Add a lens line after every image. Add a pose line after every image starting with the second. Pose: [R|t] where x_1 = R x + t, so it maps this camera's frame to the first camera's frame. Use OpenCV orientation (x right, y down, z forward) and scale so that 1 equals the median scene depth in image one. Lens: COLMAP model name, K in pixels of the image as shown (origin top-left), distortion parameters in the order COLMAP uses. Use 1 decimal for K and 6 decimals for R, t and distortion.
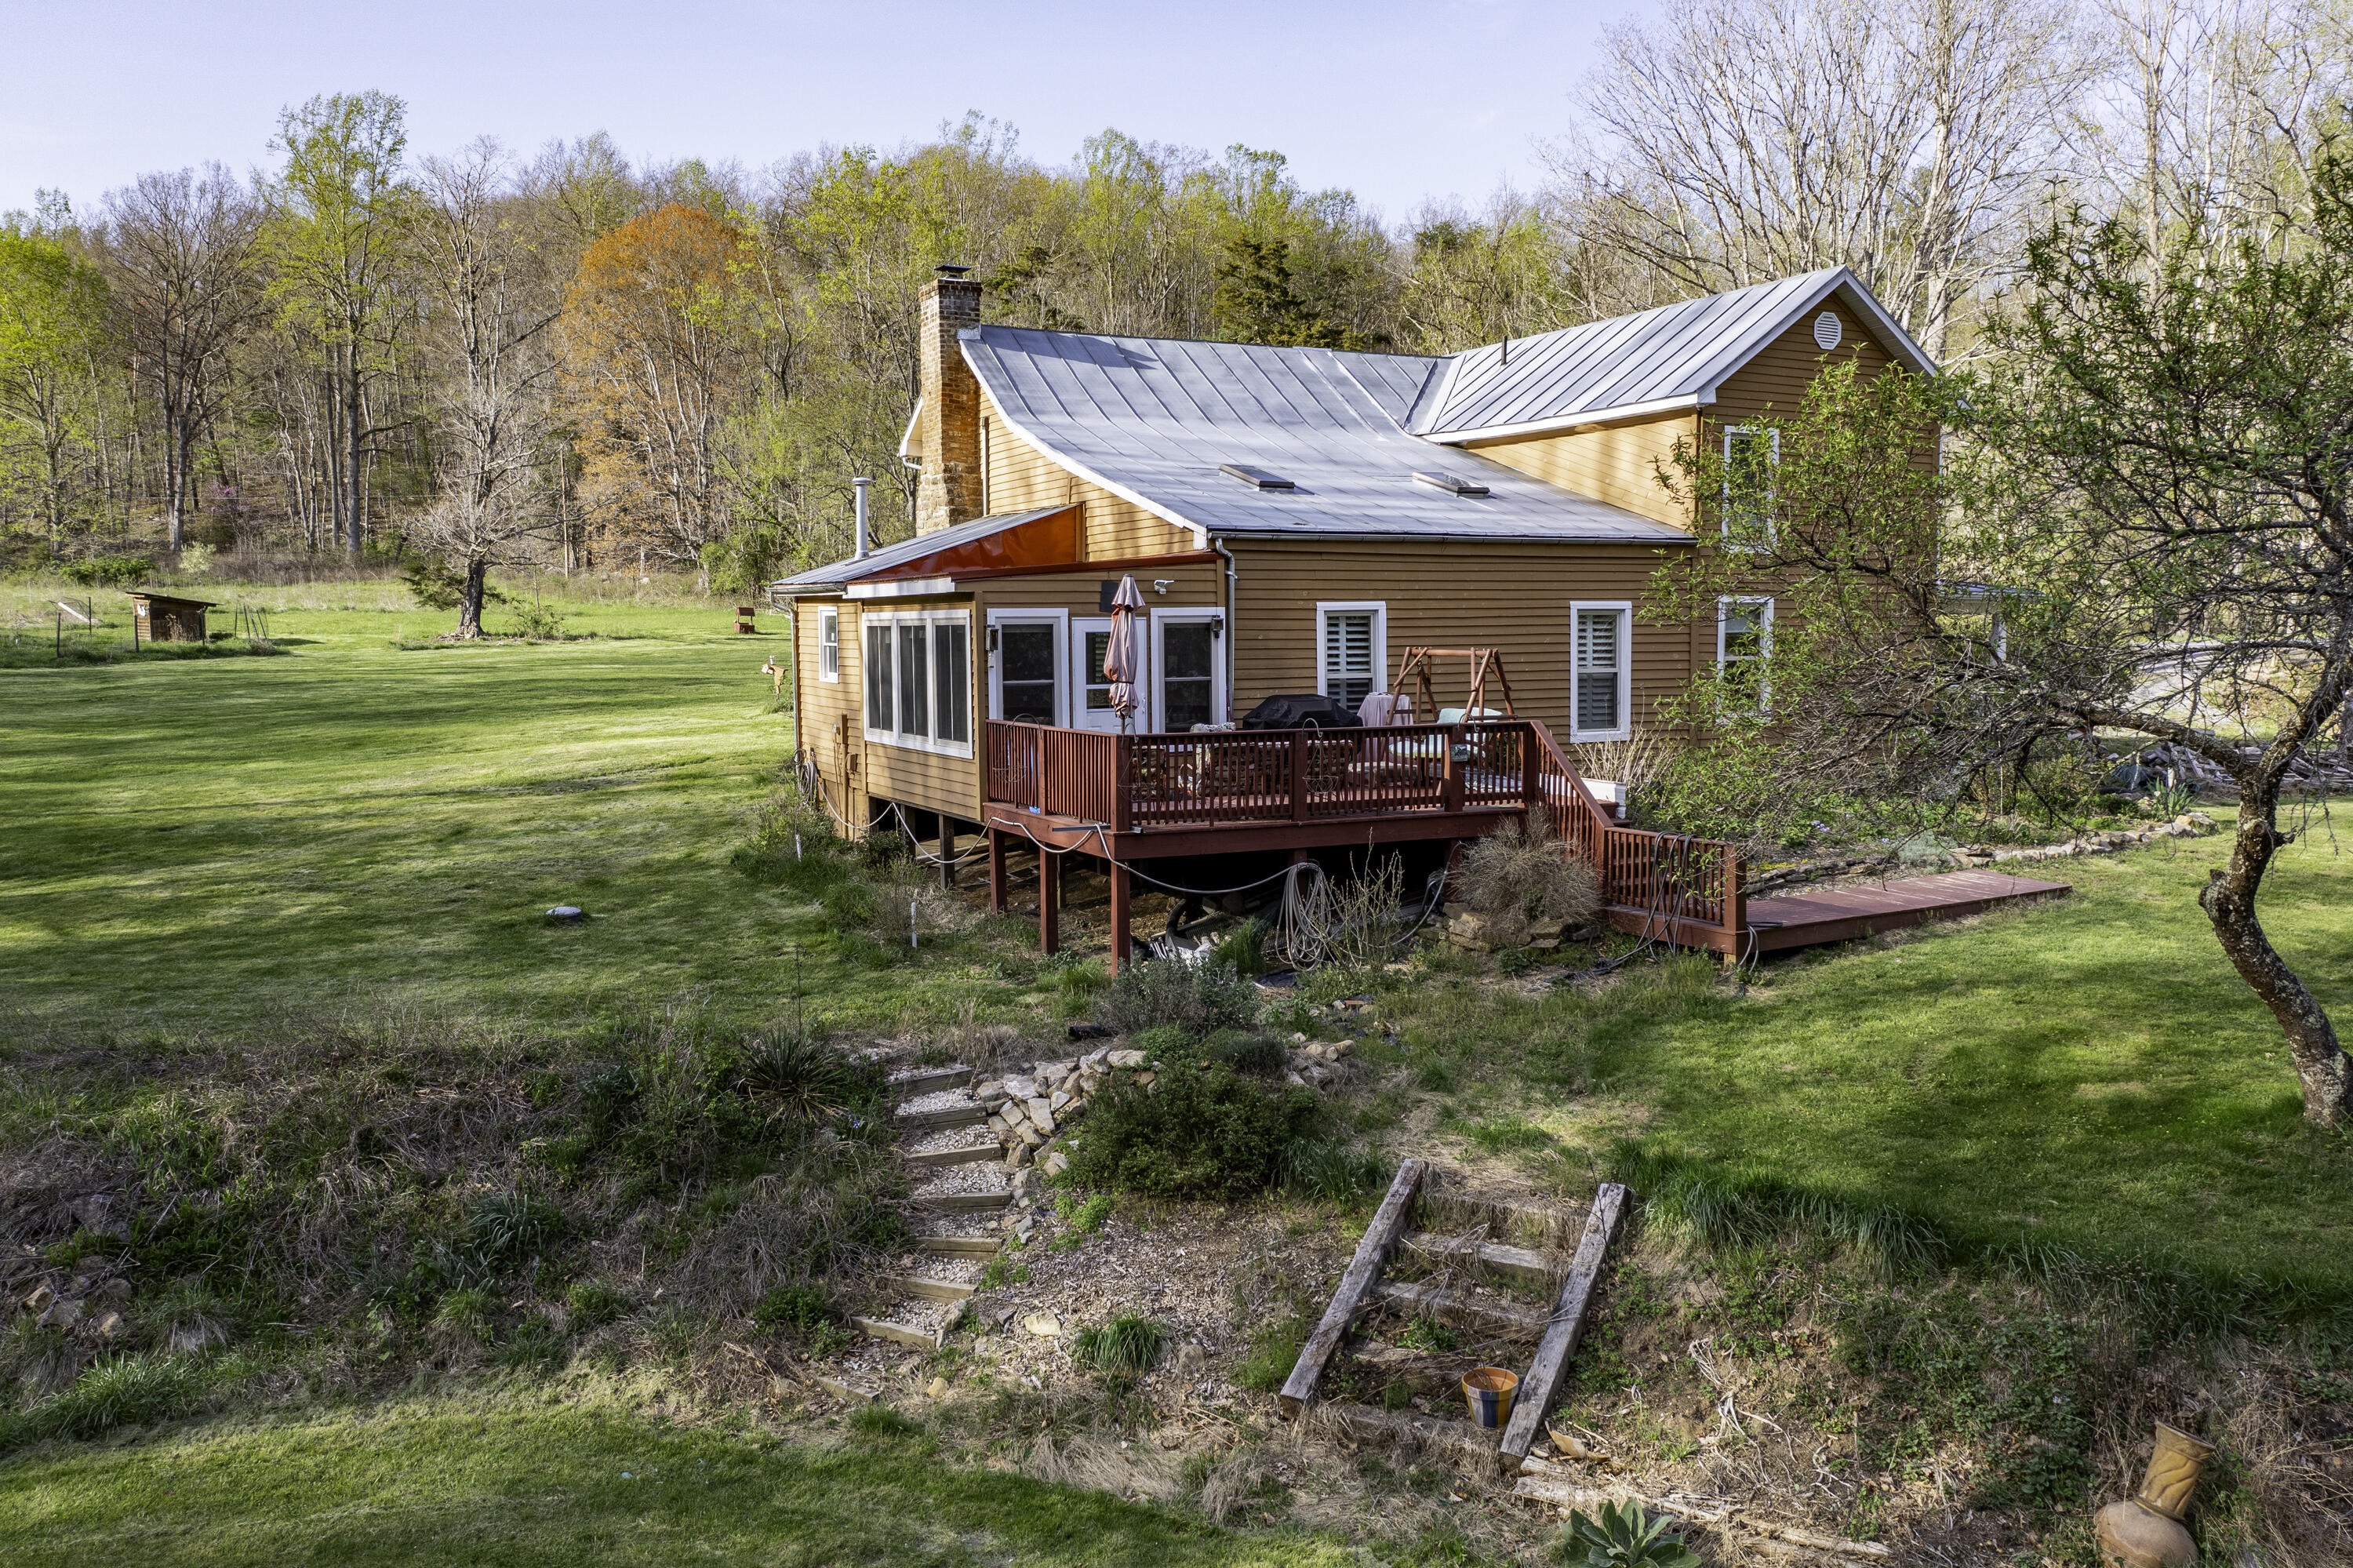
lens RADIAL K [[1889.8, 0, 1179.2], [0, 1889.8, 797.3], [0, 0, 1]] dist [0.001305, 0.003971]
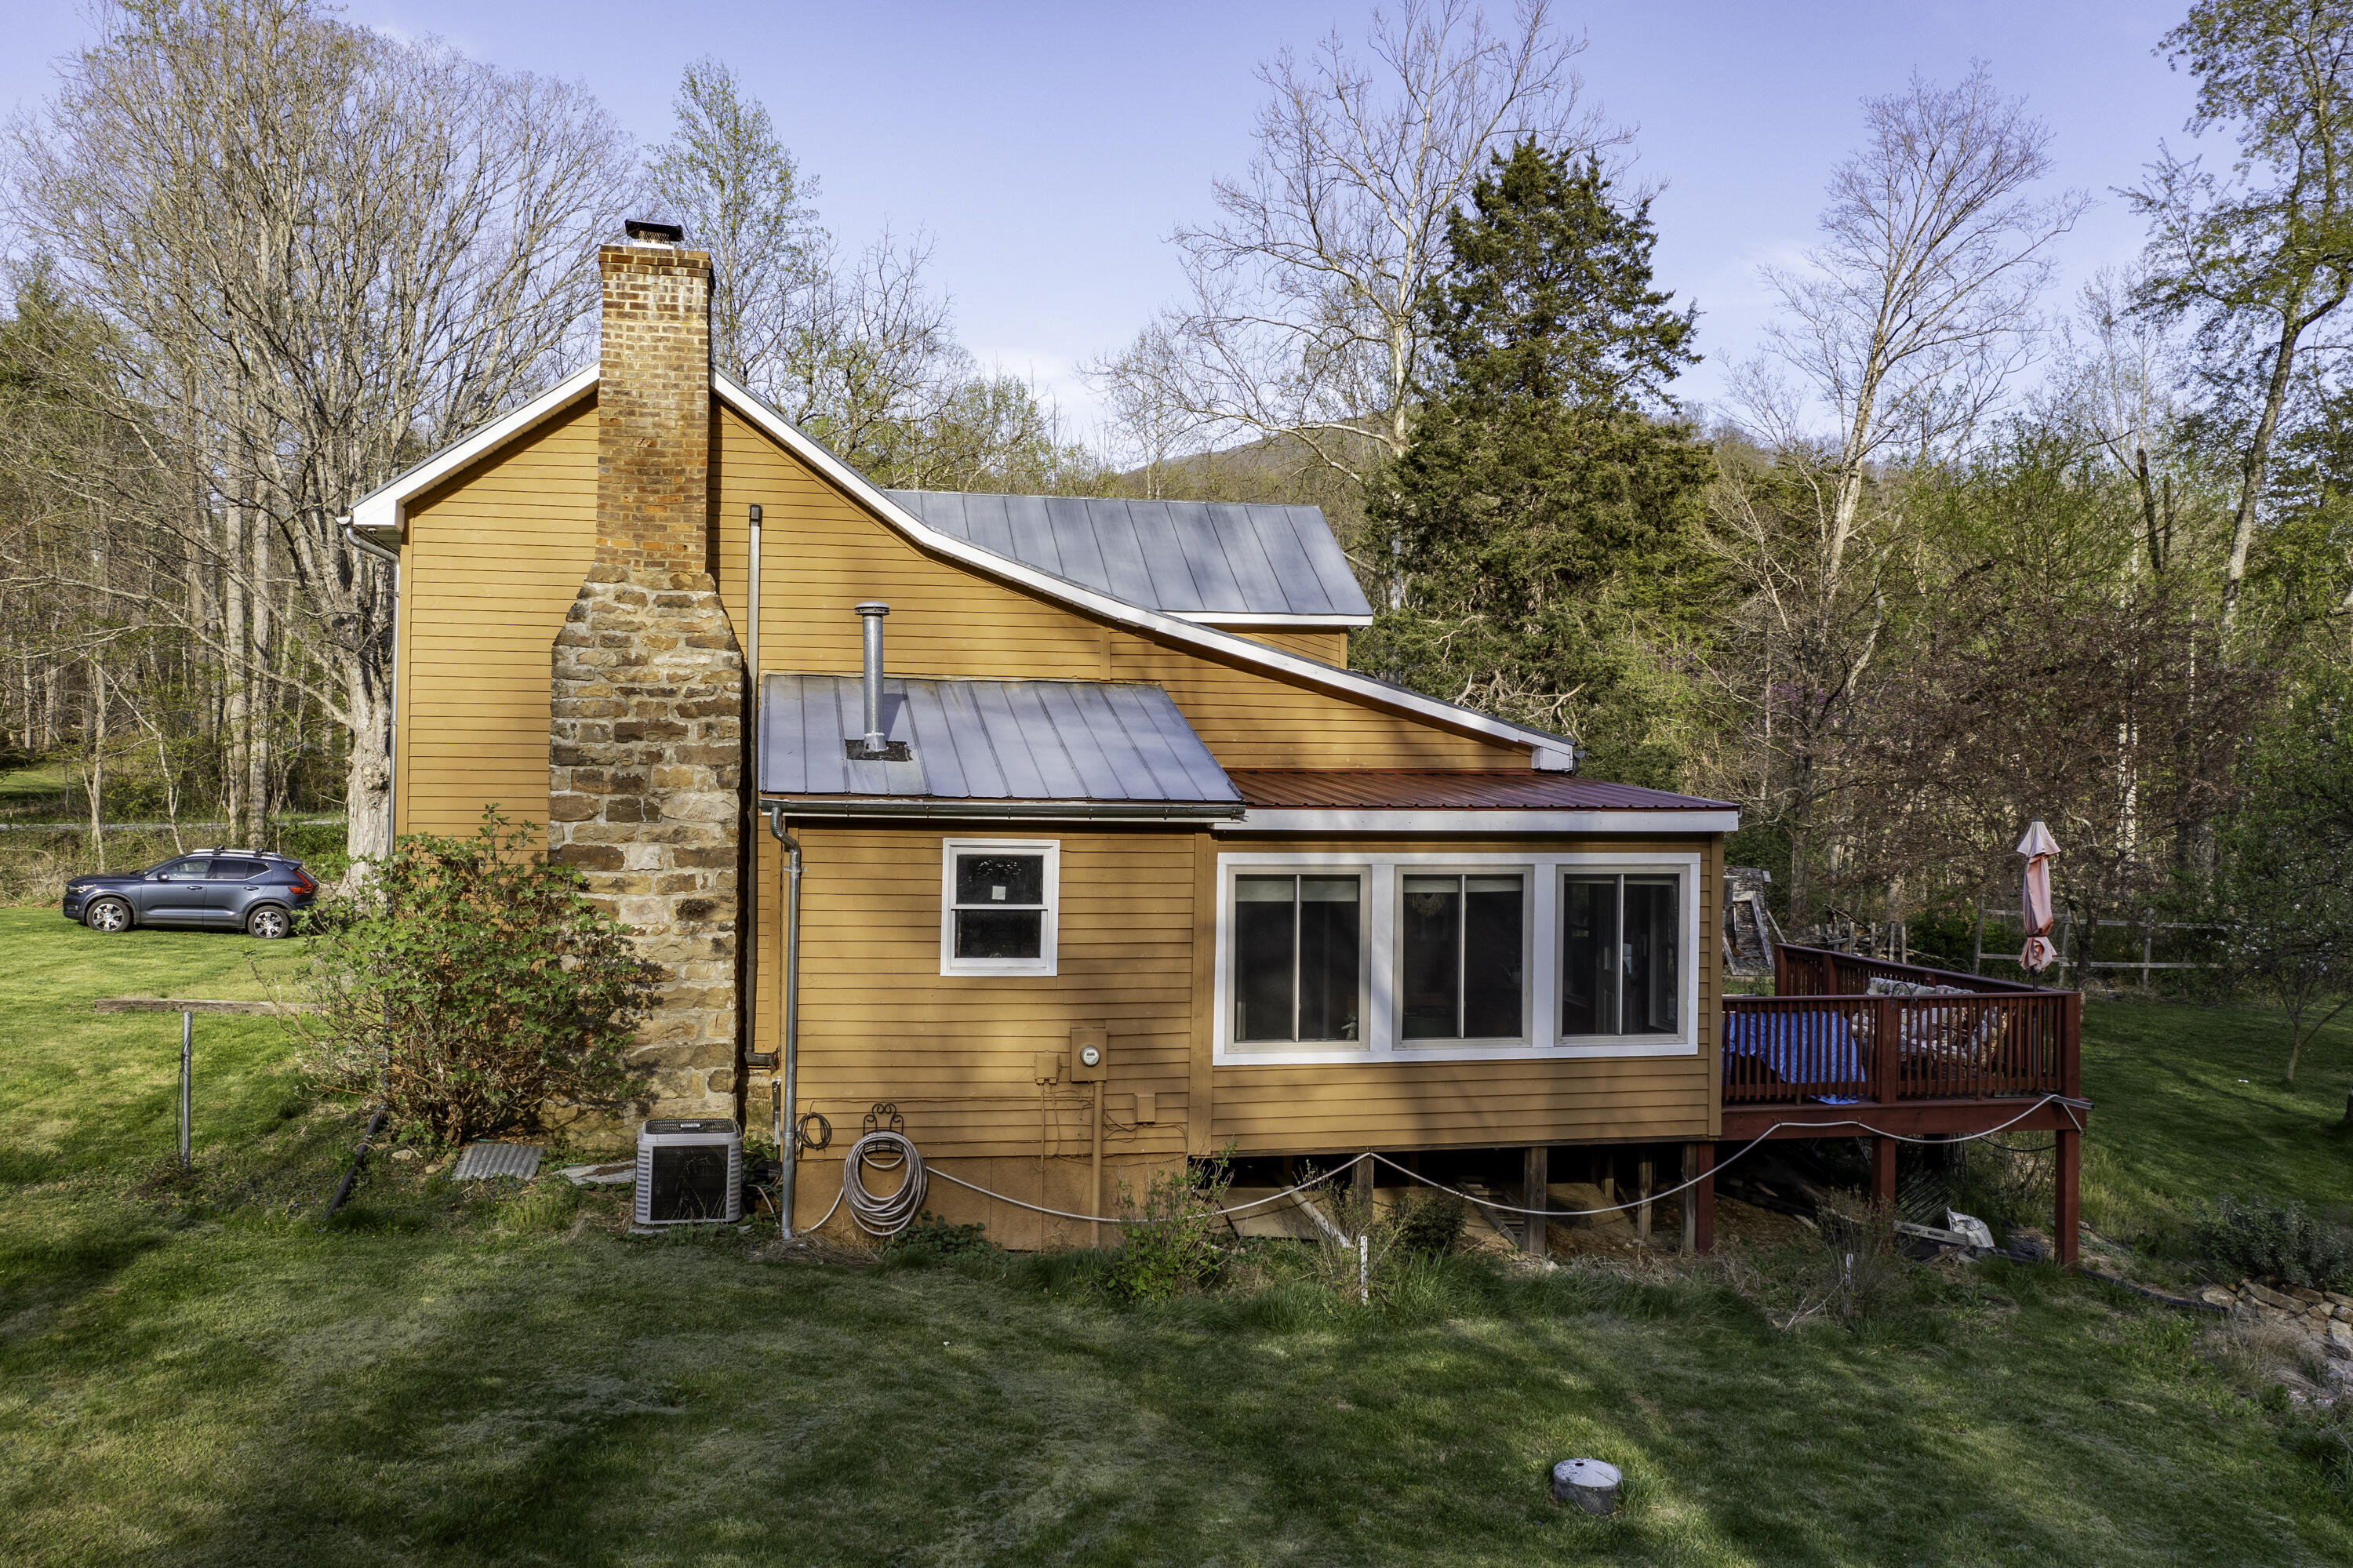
lens RADIAL K [[1889.8, 0, 1179.2], [0, 1889.8, 797.3], [0, 0, 1]] dist [0.001305, 0.003971]
pose [[0.257445, 0.000432, 0.966293, -0.804699], [0.076927, 0.996817, -0.020941, -0.110695], [-0.963226, 0.079725, 0.256592, 0.917703]]
